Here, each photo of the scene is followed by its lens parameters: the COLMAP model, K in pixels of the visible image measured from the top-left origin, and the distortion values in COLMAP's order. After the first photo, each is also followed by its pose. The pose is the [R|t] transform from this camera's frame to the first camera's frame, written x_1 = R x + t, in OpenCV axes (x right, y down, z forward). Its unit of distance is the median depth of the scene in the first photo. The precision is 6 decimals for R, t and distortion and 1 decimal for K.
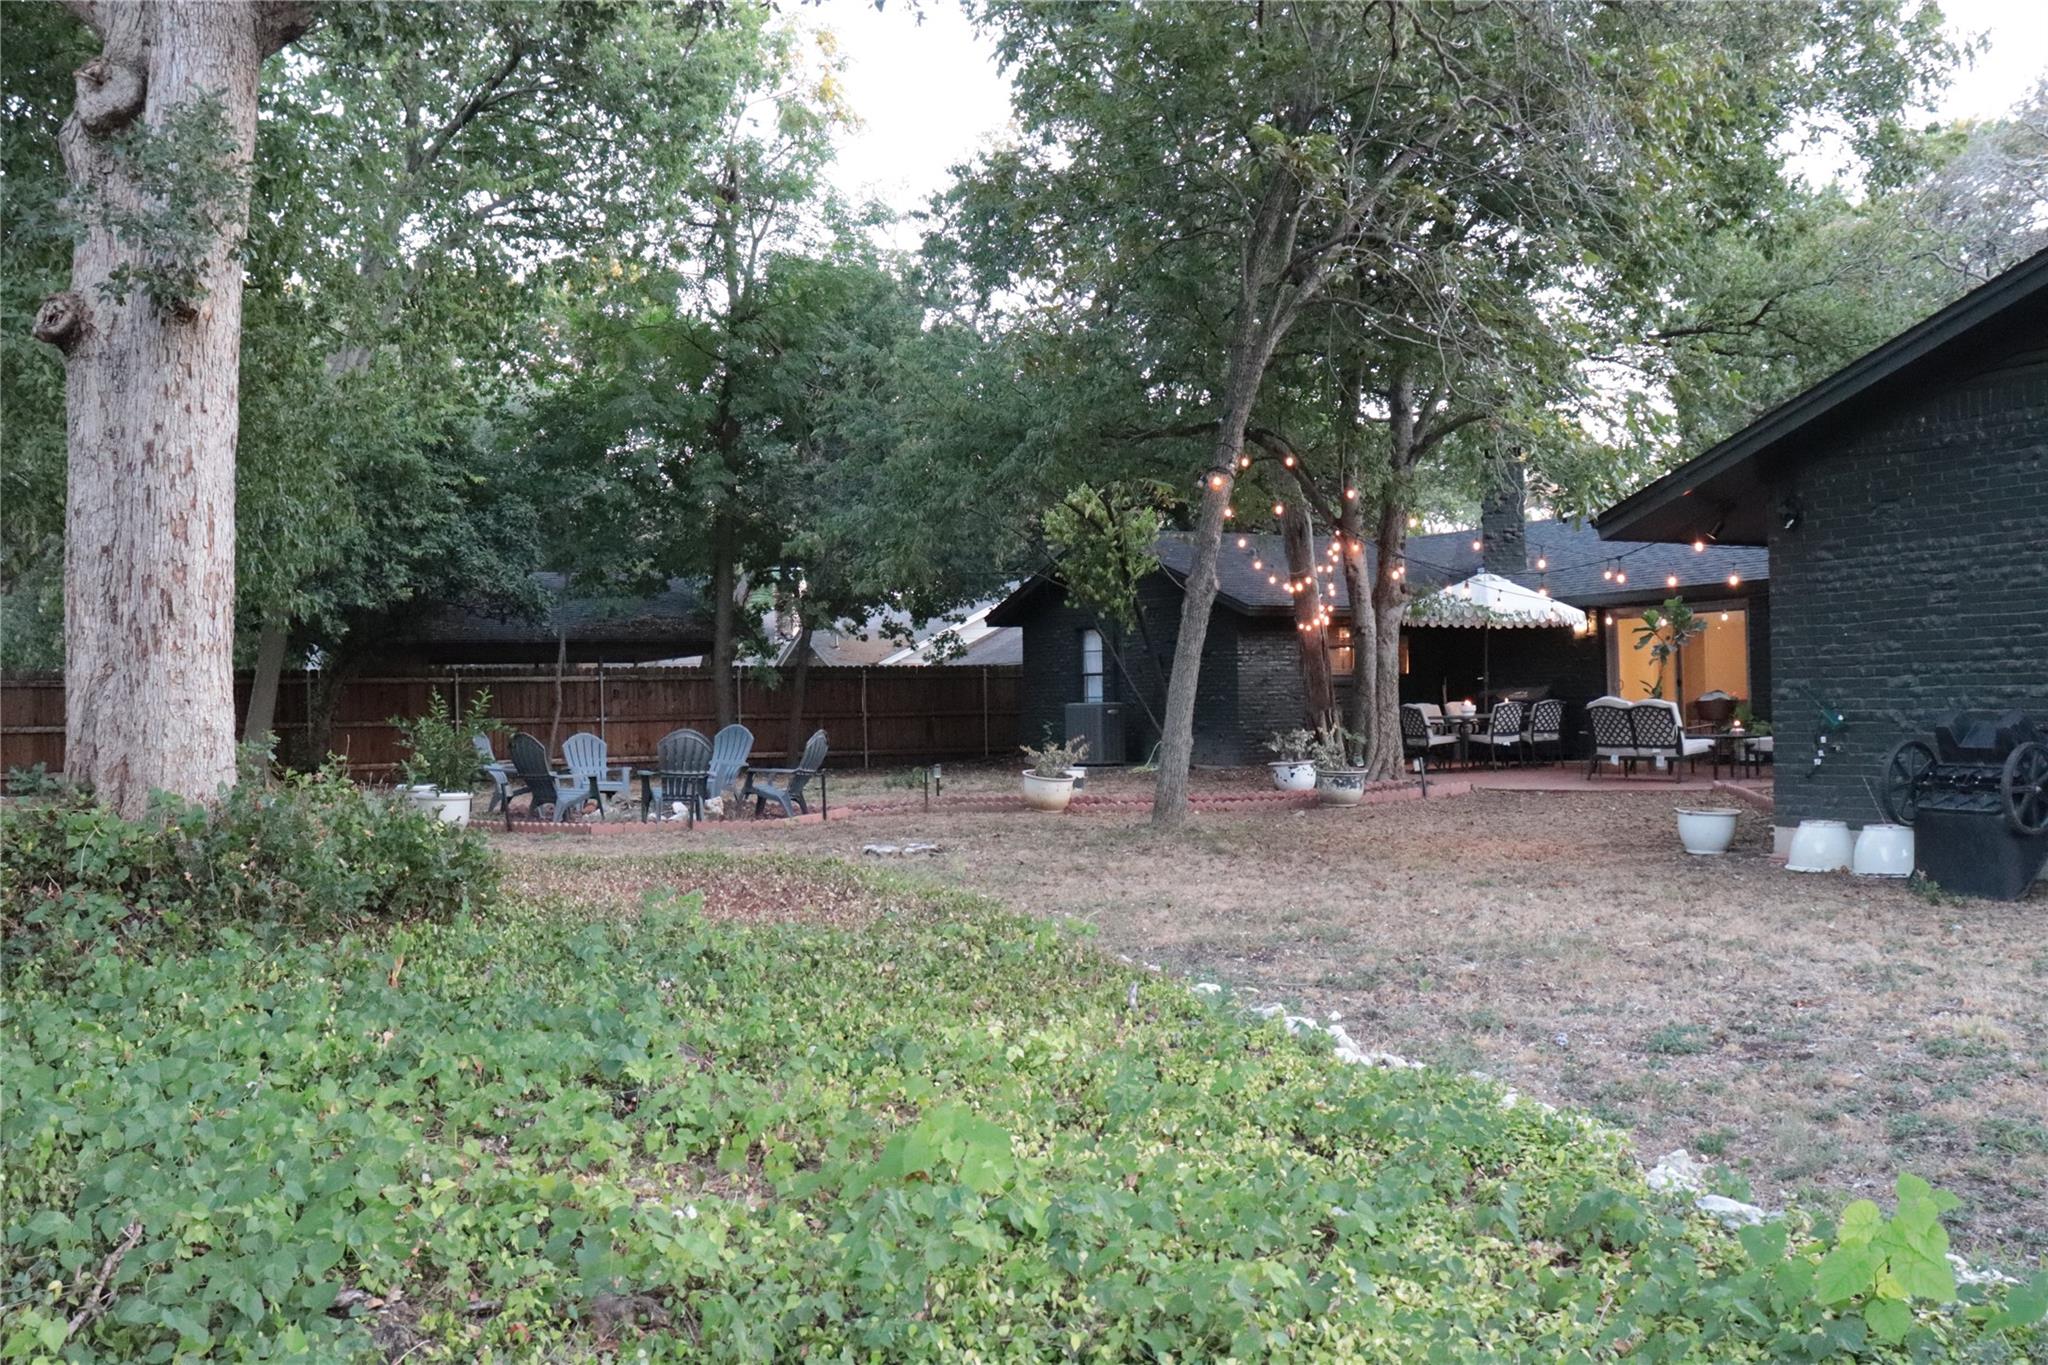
lens RADIAL K [[1906.6, 0, 1023.9], [0, 1906.6, 684.5], [0, 0, 1]] dist [-0.022785, 0.000000]
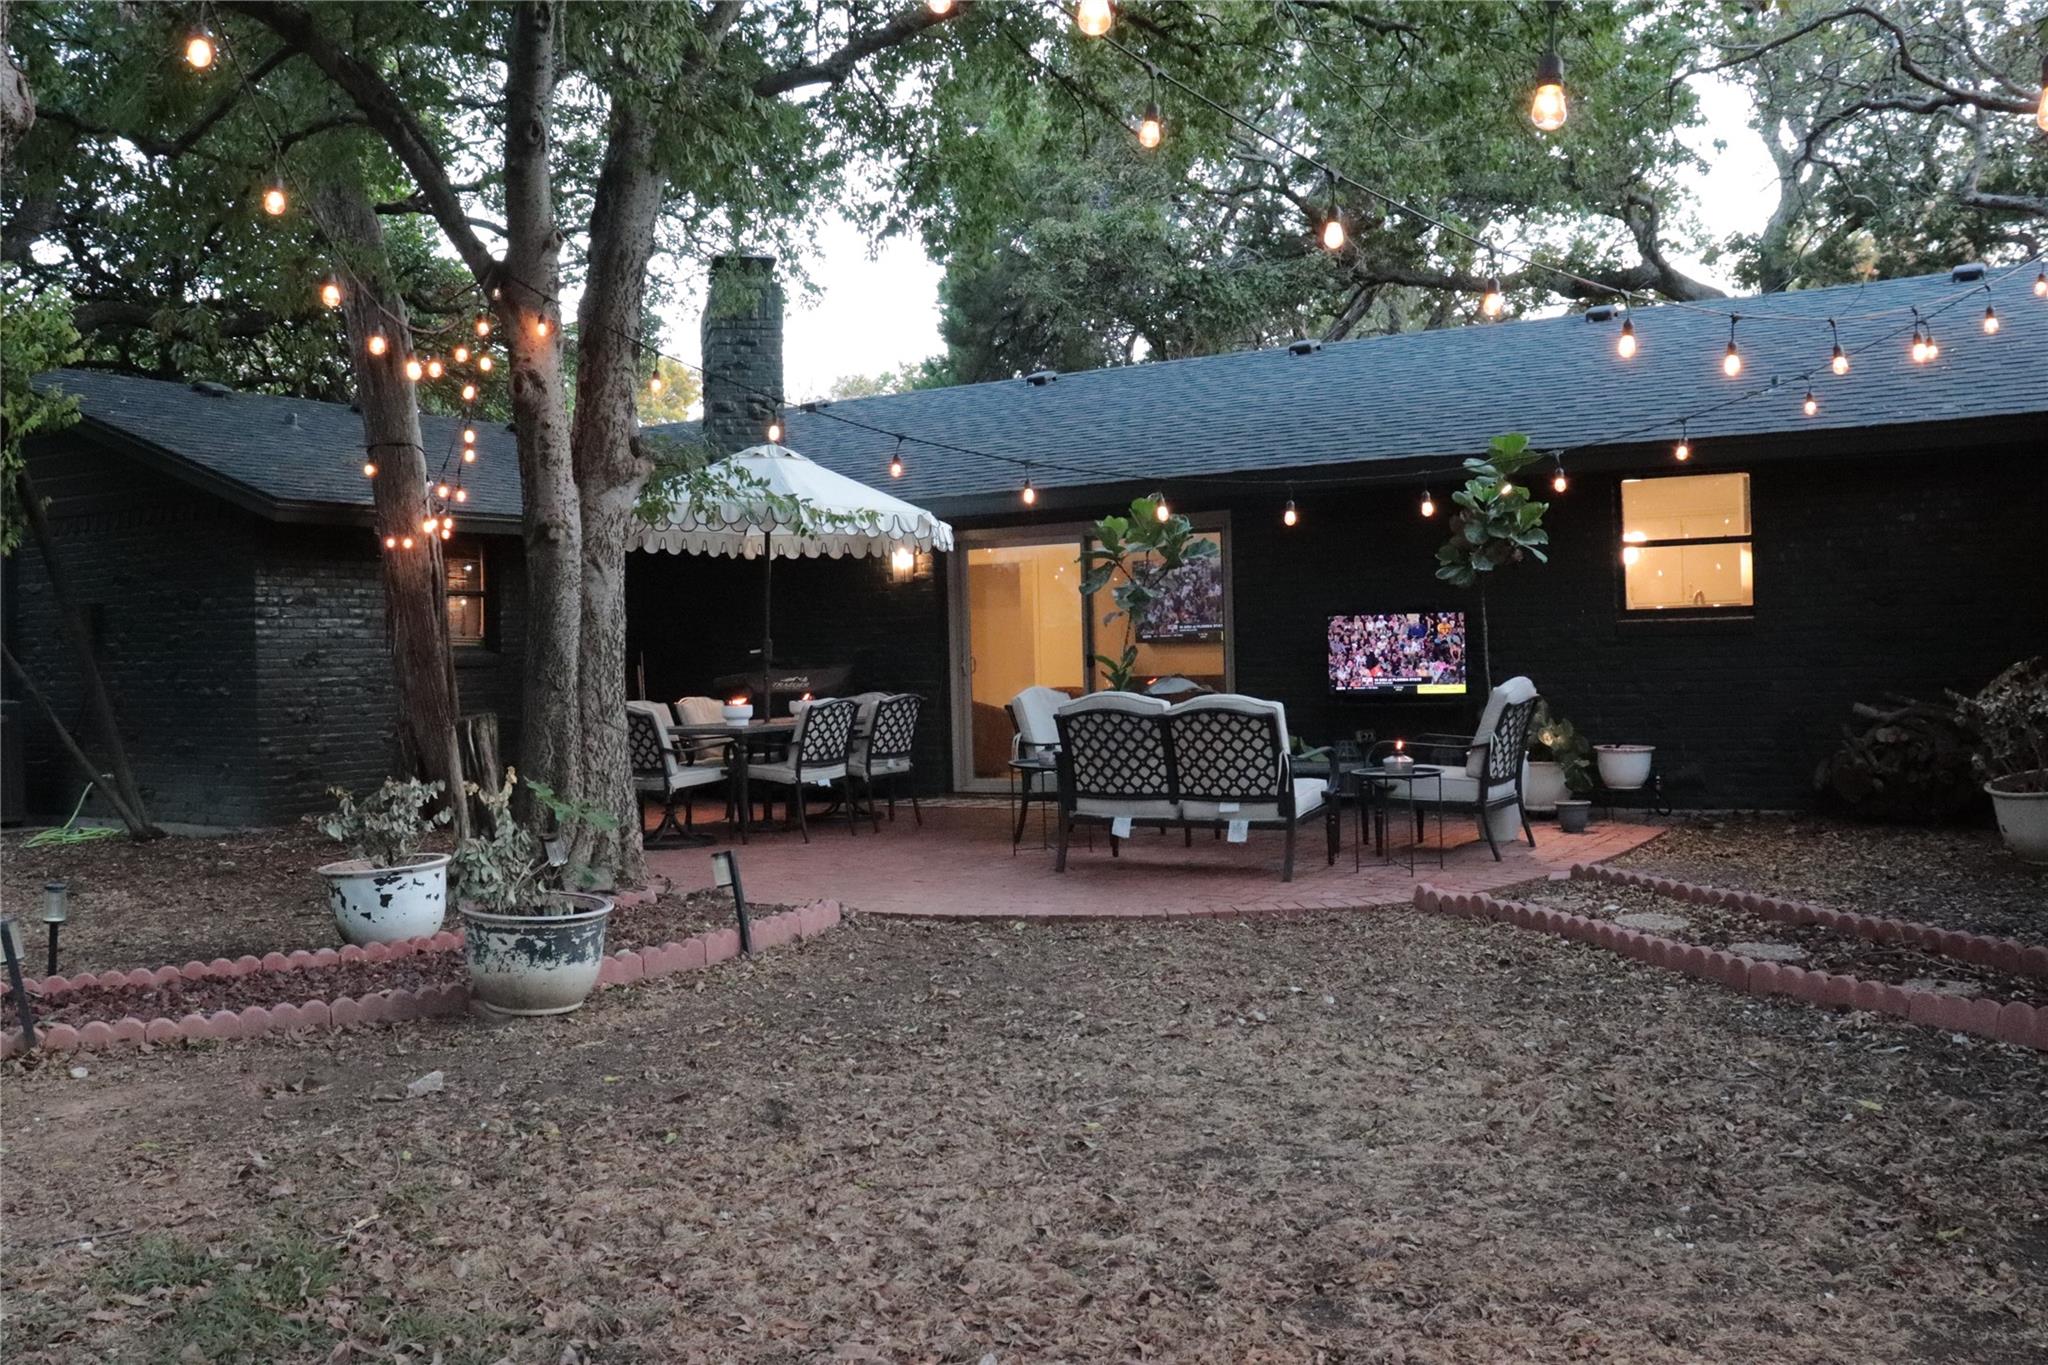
lens RADIAL K [[1906.6, 0, 1023.8], [0, 1906.6, 685.5], [0, 0, 1]] dist [-0.022785, 0.000000]
pose [[0.886686, -0.005925, 0.462333, 0.073291], [0.002095, 0.999959, 0.008796, 0.001650], [-0.462367, -0.006831, 0.886663, 0.560934]]
